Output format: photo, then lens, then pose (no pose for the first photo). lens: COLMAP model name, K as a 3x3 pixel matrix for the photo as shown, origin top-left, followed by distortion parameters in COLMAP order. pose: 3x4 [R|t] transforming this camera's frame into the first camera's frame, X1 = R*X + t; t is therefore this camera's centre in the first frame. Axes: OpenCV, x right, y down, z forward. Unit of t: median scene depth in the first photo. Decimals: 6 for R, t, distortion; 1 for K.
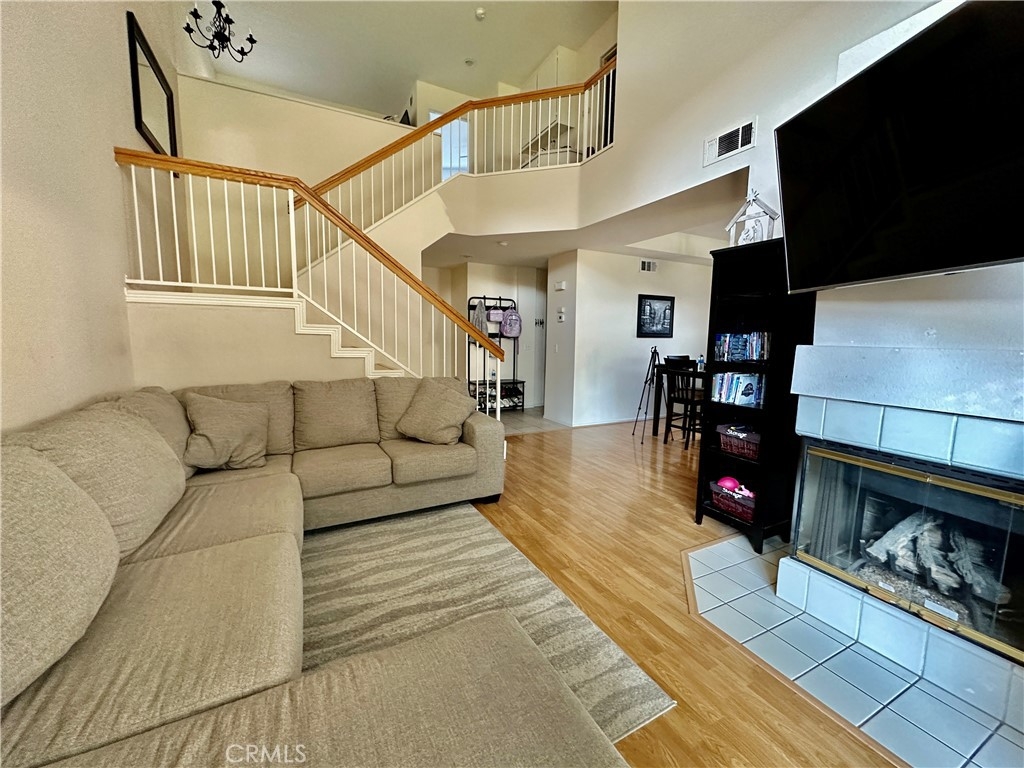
lens RADIAL K [[409.4, 0, 511.1], [0, 409.4, 383.4], [0, 0, 1]] dist [-0.001841, -0.000111]
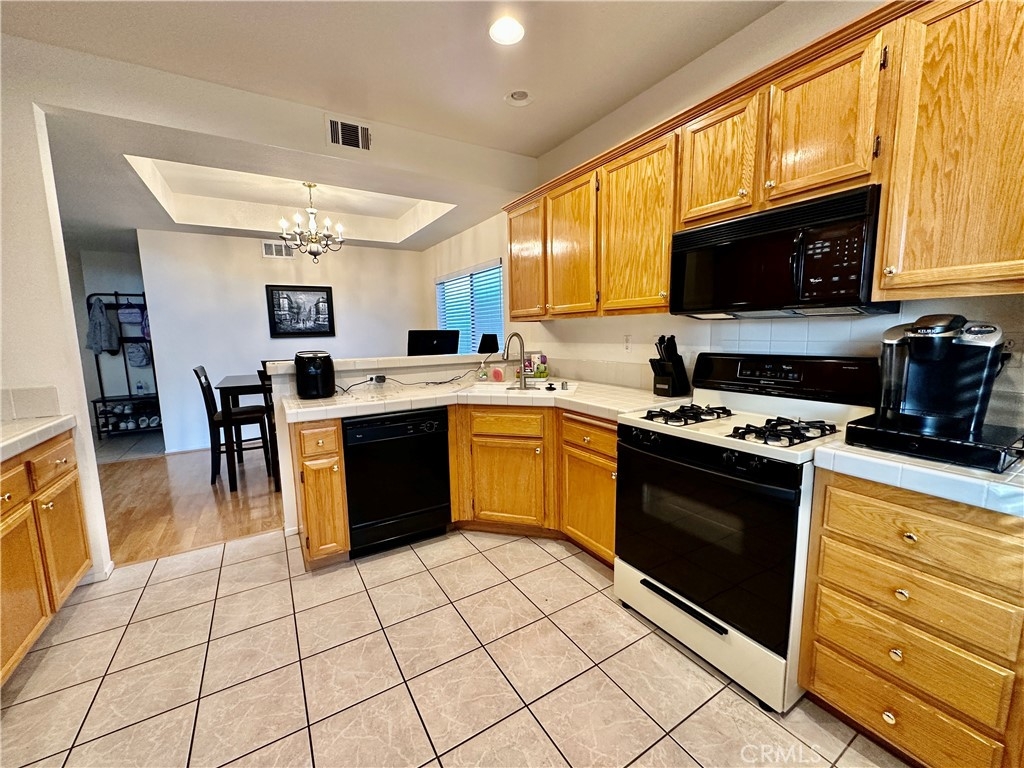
lens RADIAL K [[409.4, 0, 511.1], [0, 409.4, 383.4], [0, 0, 1]] dist [-0.001841, -0.000111]
pose [[0.996030, -0.042100, 0.078429, 0.701378], [0.040935, 0.999027, 0.016412, -0.014642], [-0.079044, -0.013136, 0.996785, 0.142469]]
